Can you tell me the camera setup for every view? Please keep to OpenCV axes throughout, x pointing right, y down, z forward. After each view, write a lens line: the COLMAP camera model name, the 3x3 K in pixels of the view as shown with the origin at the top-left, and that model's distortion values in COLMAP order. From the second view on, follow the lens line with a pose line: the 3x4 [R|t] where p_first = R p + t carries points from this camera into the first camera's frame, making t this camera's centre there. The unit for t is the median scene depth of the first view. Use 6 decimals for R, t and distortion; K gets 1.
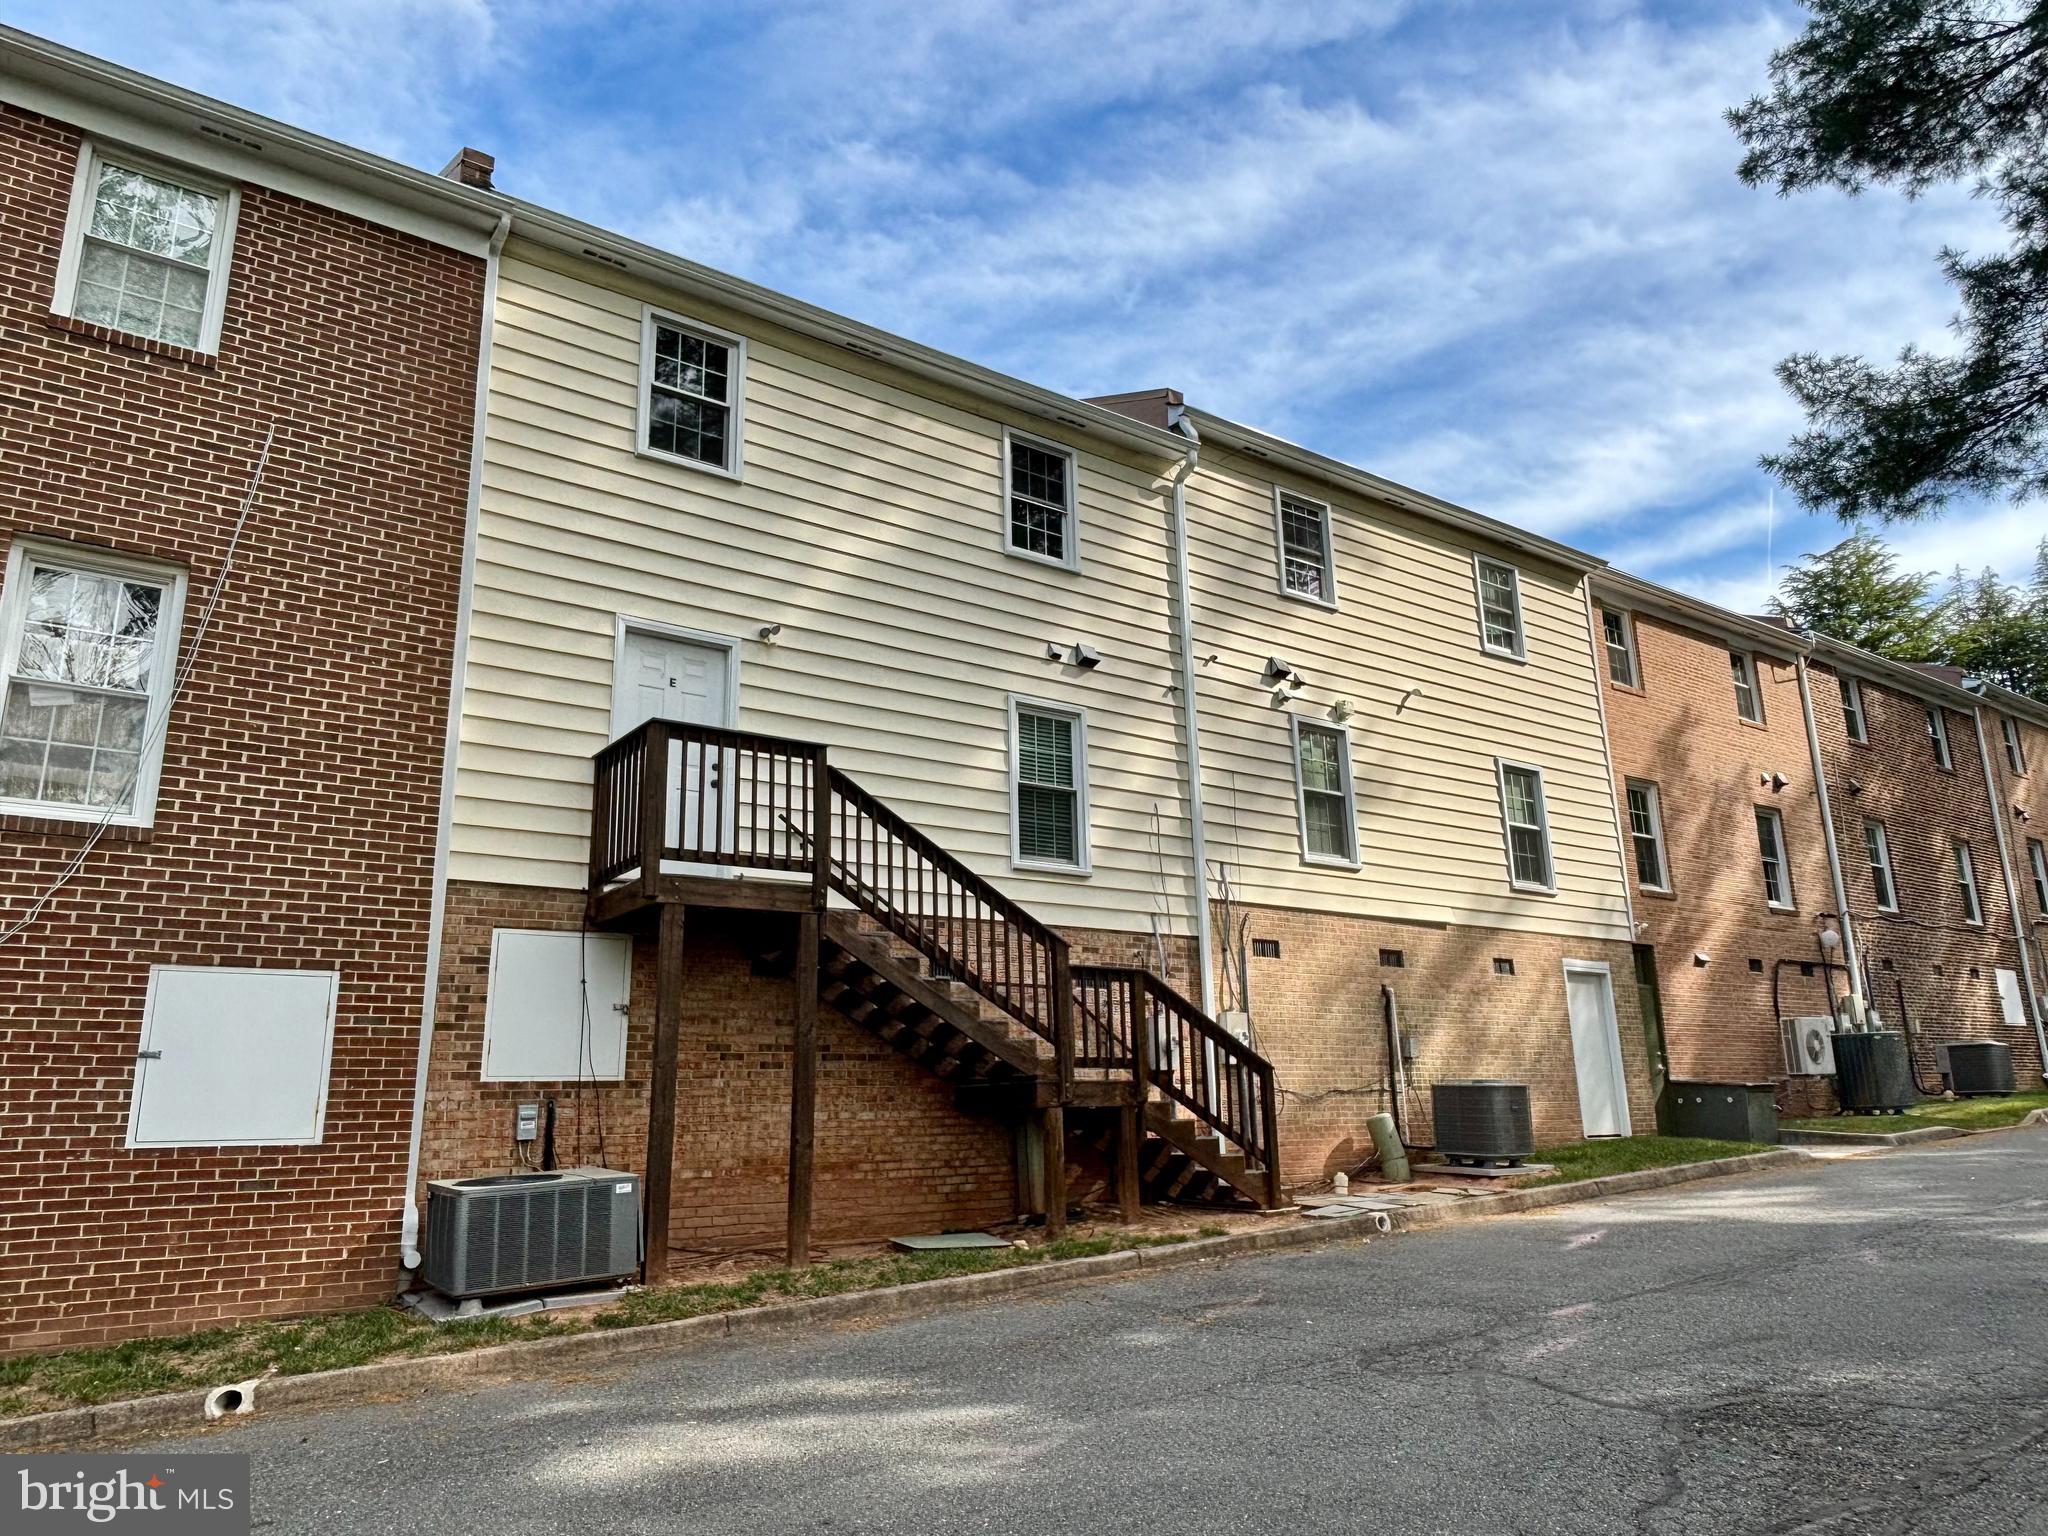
lens RADIAL K [[1319.7, 0, 1024.0], [0, 1319.7, 768.0], [0, 0, 1]] dist [0.059612, -0.075539]
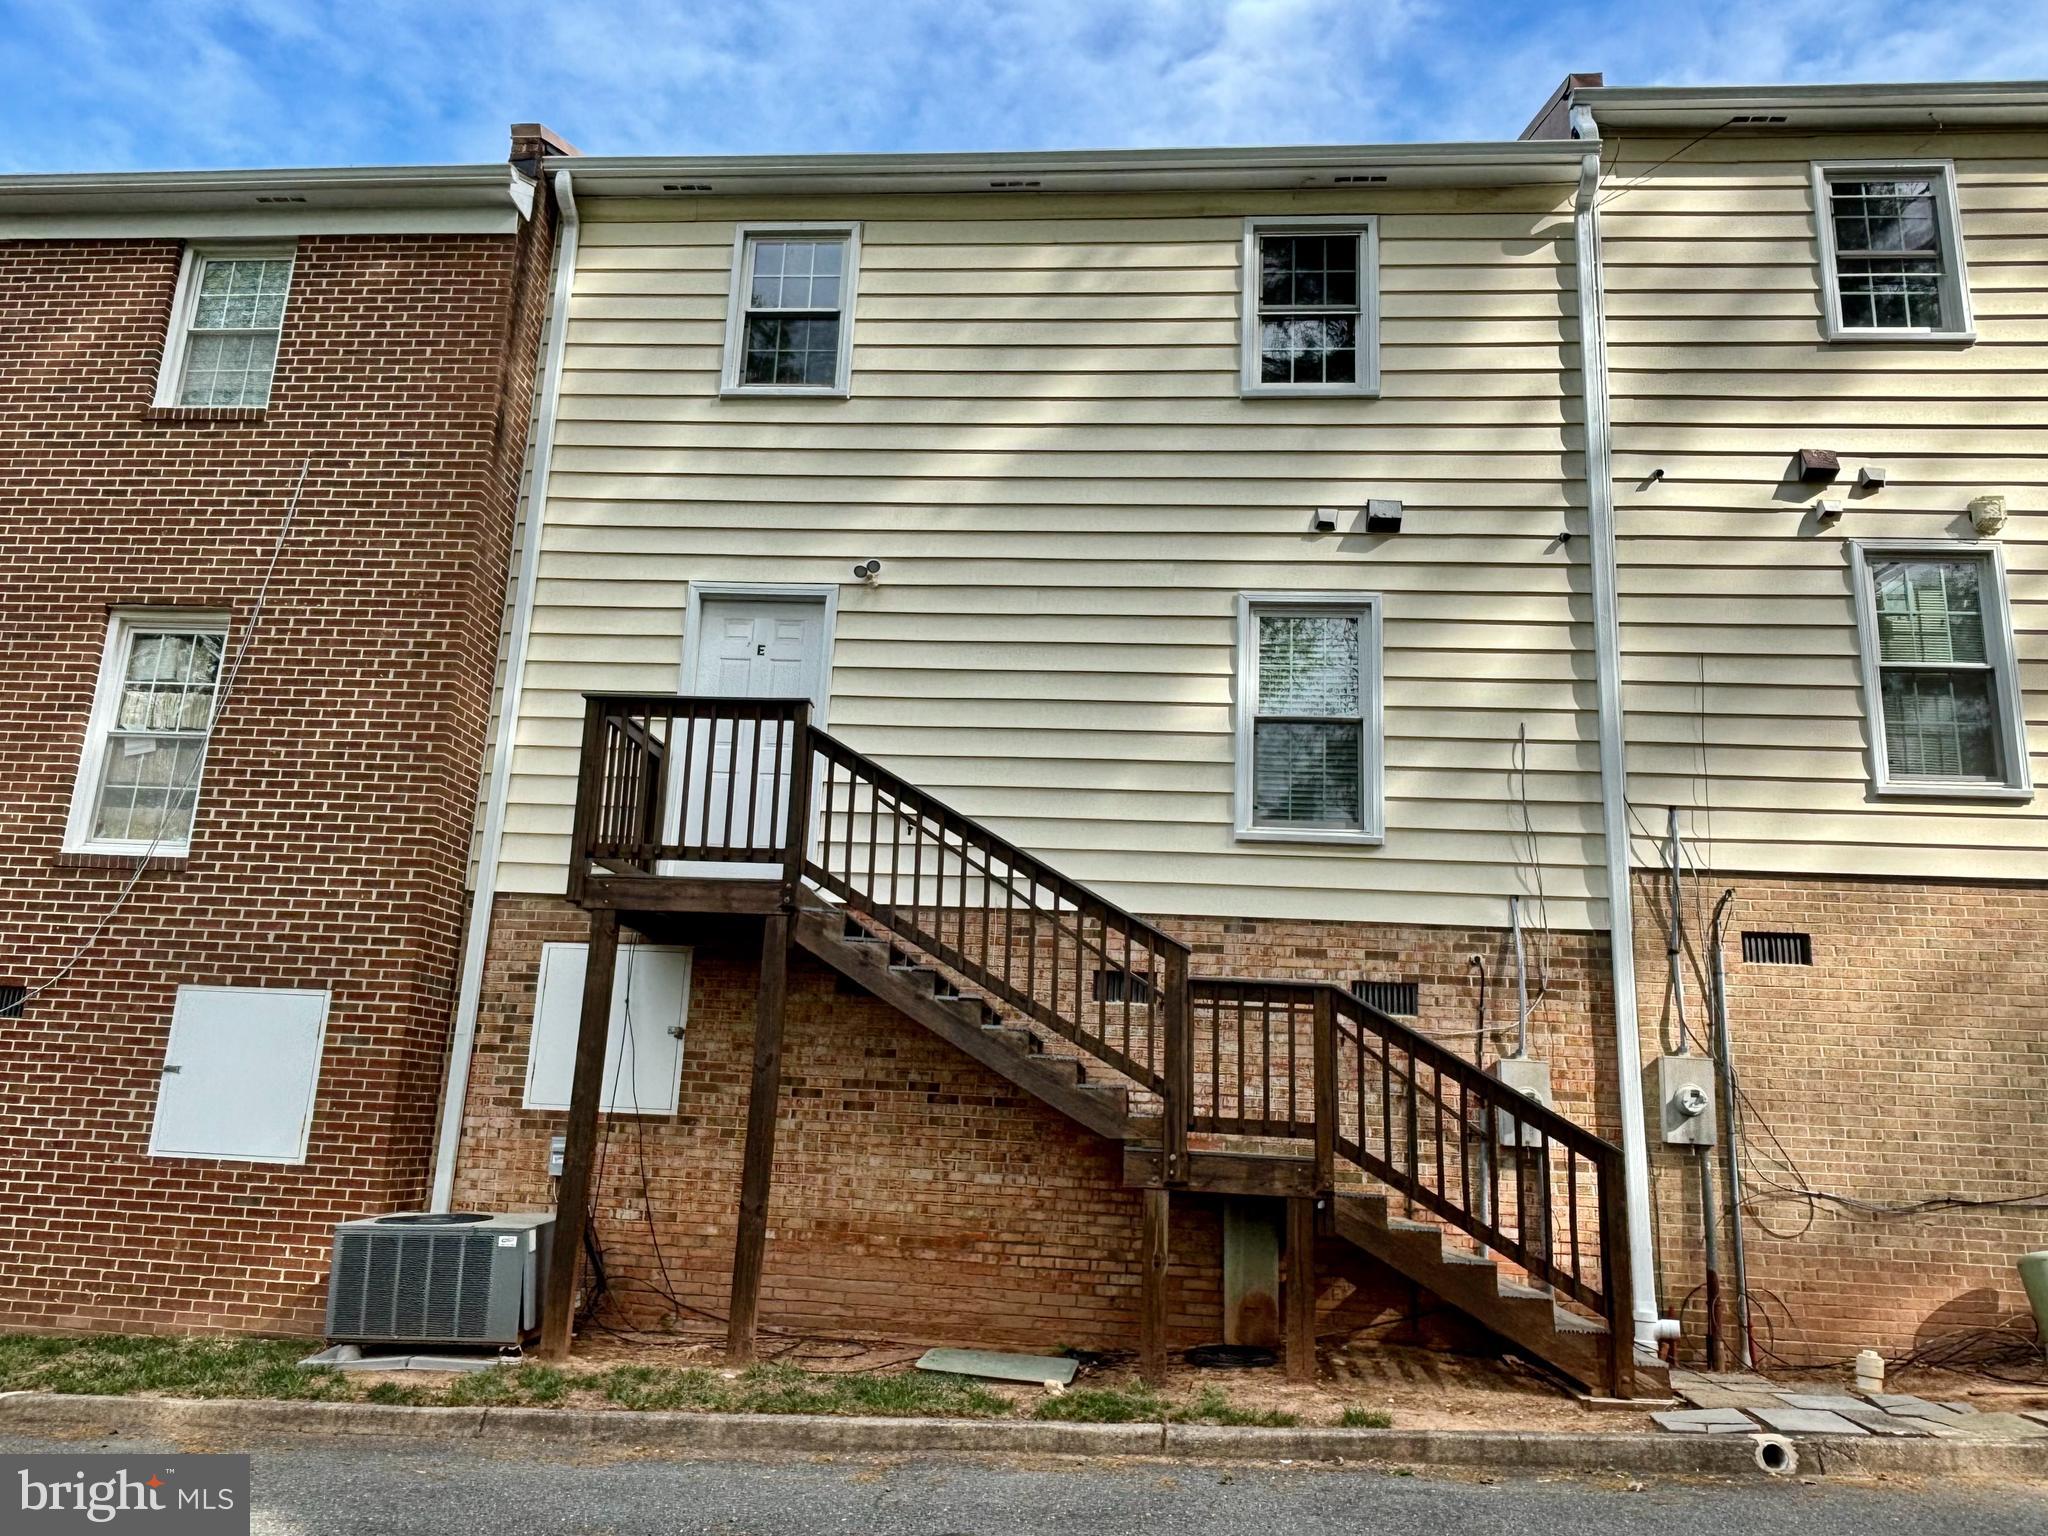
lens RADIAL K [[1463.3, 0, 1024.0], [0, 1463.3, 768.0], [0, 0, 1]] dist [0.069549, -0.104281]
pose [[0.762965, -0.100235, -0.638622, 0.484111], [0.101447, 0.994230, -0.034850, 0.064405], [0.638430, -0.038198, 0.768731, 0.401044]]
